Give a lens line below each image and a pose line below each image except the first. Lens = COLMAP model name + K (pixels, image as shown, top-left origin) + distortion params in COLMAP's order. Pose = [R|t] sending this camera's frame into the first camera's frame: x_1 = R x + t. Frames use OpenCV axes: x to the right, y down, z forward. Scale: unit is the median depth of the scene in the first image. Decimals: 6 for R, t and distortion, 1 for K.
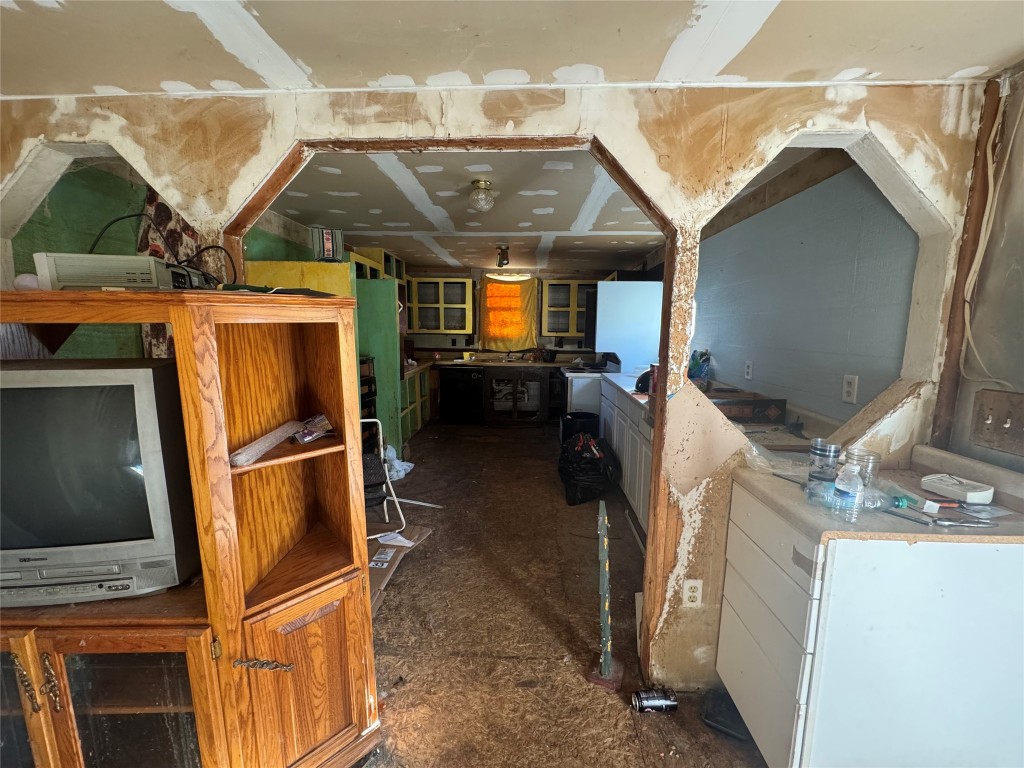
lens RADIAL K [[405.1, 0, 515.5], [0, 405.1, 381.8], [0, 0, 1]] dist [-0.004298, 0.000386]
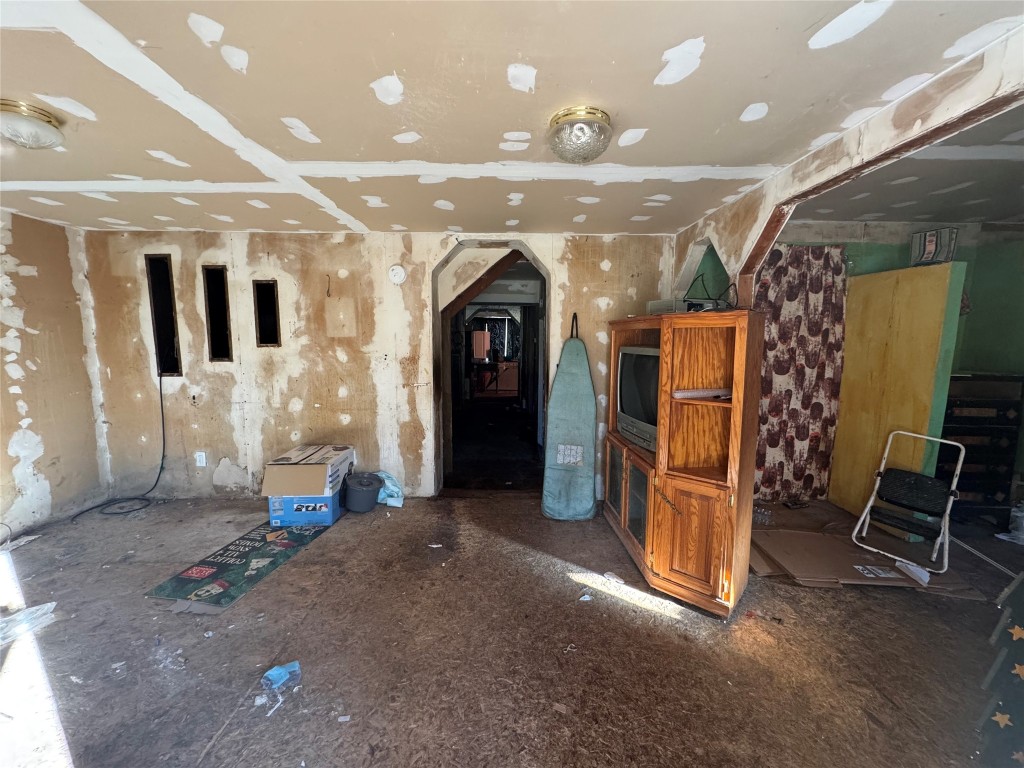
lens RADIAL K [[405.1, 0, 512.1], [0, 405.1, 381.2], [0, 0, 1]] dist [-0.004298, 0.000386]
pose [[0.046392, 0.109457, -0.992908, 0.986942], [-0.142005, 0.984606, 0.101907, 0.026161], [0.988778, 0.136270, 0.061221, 0.041023]]
